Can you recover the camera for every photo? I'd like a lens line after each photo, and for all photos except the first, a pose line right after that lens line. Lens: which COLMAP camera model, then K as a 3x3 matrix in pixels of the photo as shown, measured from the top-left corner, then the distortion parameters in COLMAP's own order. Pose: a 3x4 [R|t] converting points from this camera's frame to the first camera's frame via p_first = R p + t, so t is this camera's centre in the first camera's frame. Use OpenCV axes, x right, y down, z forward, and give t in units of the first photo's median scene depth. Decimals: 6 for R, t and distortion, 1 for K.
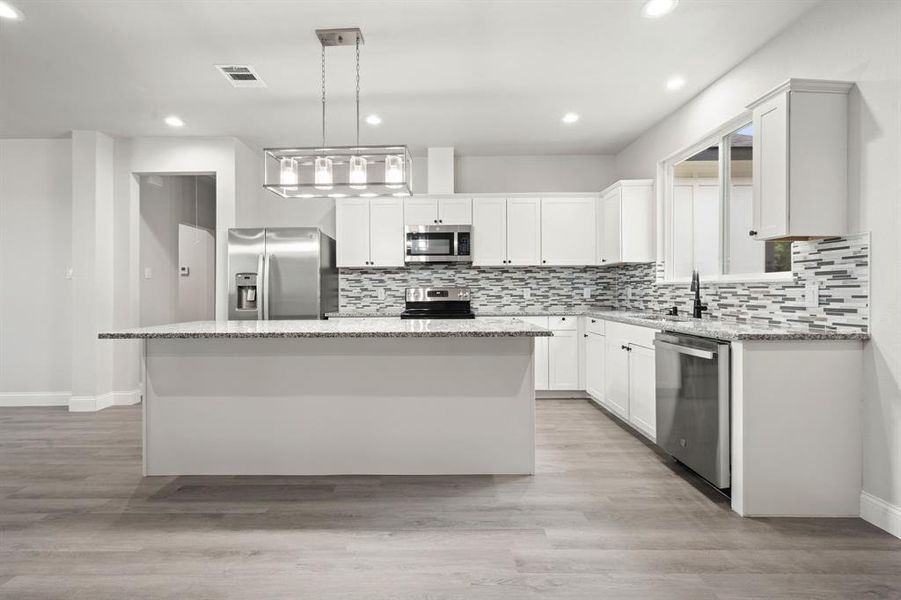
lens RADIAL K [[400.6, 0, 439.6], [0, 400.6, 298.7], [0, 0, 1]] dist [-0.000340, 0.000317]
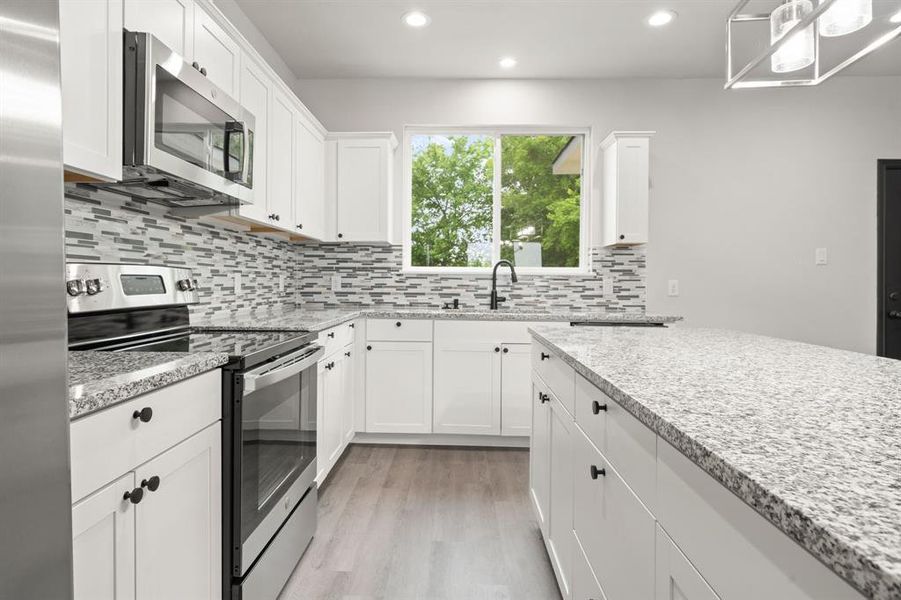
lens RADIAL K [[497.2, 0, 443.1], [0, 497.2, 283.1], [0, 0, 1]] dist [-0.000103, 0.000095]
pose [[0.035573, 0.002462, 0.999364, -0.468191], [0.009088, 0.999955, -0.002787, -0.011741], [-0.999326, 0.009182, 0.035549, 0.881346]]
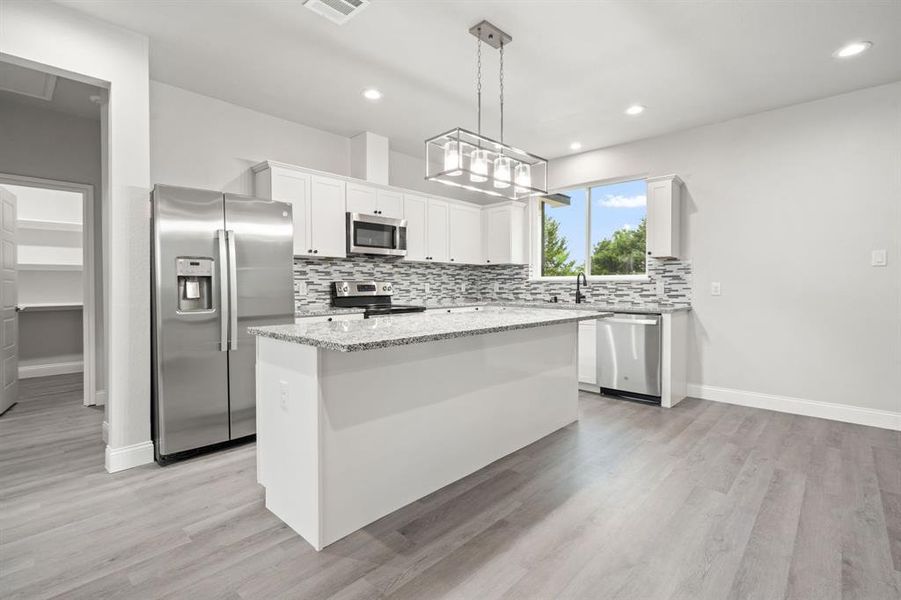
lens RADIAL K [[423.3, 0, 442.6], [0, 423.3, 295.9], [0, 0, 1]] dist [-0.000174, 0.000284]
pose [[0.686645, -0.014234, 0.726853, -0.715551], [0.011777, 0.999895, 0.008456, -0.000306], [-0.726897, 0.002754, 0.686741, 0.220169]]
